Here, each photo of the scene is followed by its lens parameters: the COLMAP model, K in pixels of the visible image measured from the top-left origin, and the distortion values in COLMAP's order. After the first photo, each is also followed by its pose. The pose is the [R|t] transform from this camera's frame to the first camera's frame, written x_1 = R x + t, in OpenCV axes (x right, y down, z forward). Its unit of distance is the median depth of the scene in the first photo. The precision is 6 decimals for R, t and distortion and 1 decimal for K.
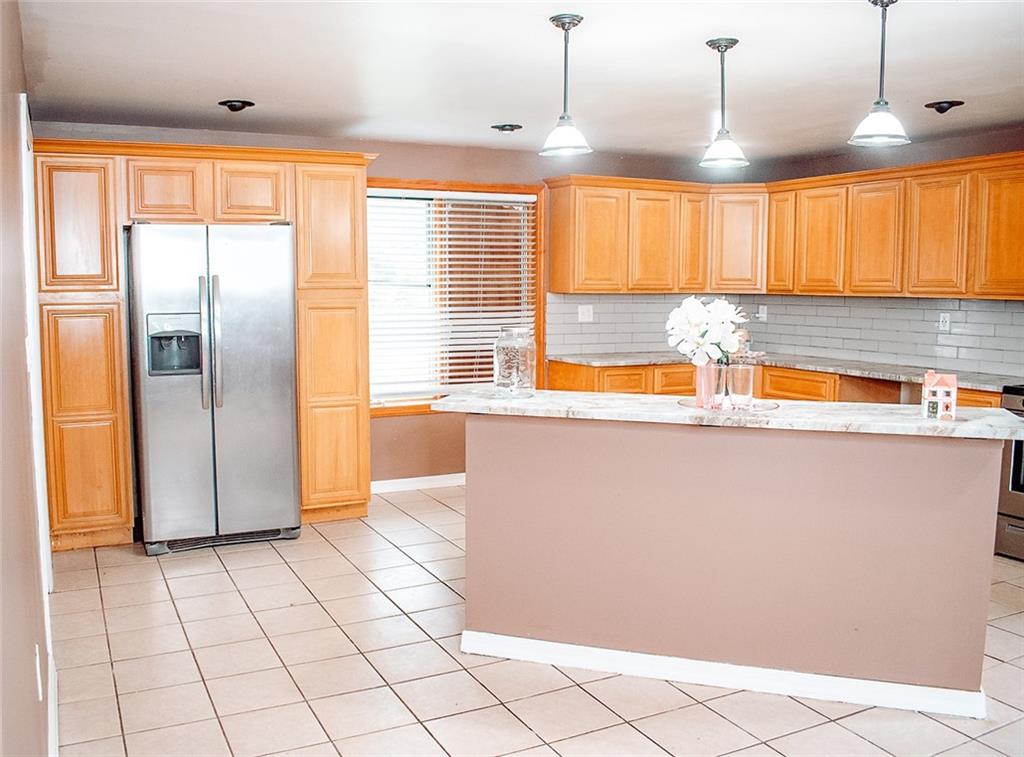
lens RADIAL K [[878.7, 0, 510.7], [0, 878.7, 368.3], [0, 0, 1]] dist [0.014019, 0.008514]
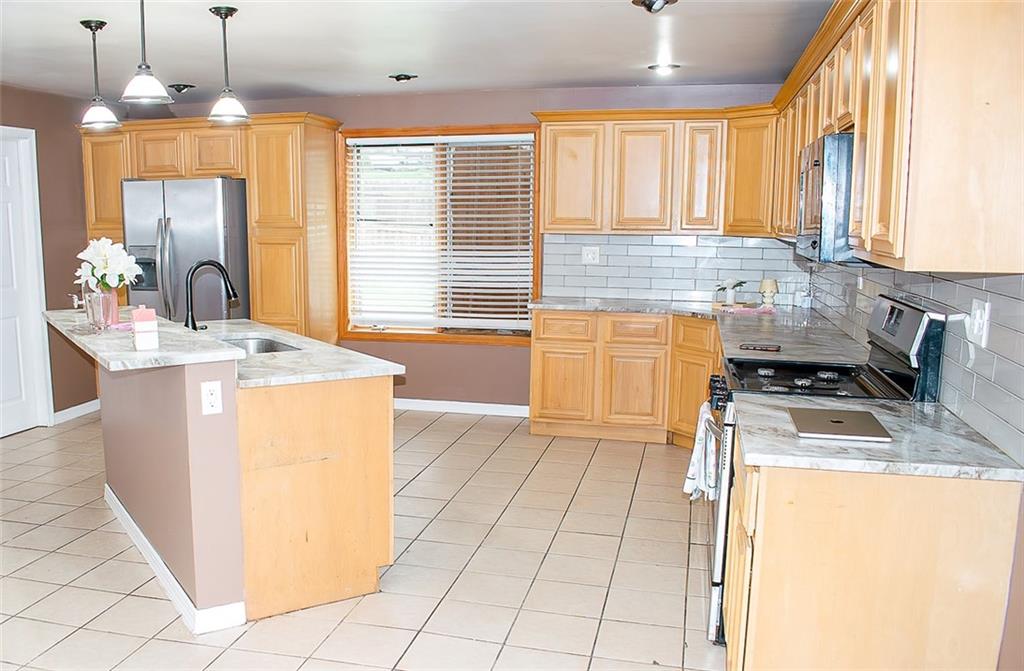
lens RADIAL K [[903.6, 0, 511.0], [0, 903.6, 343.2], [0, 0, 1]] dist [0.010995, -0.017852]
pose [[0.773717, 0.091439, -0.626897, 0.682762], [-0.061280, 0.995691, 0.069600, -0.031809], [0.630560, -0.015434, 0.775987, 0.192766]]
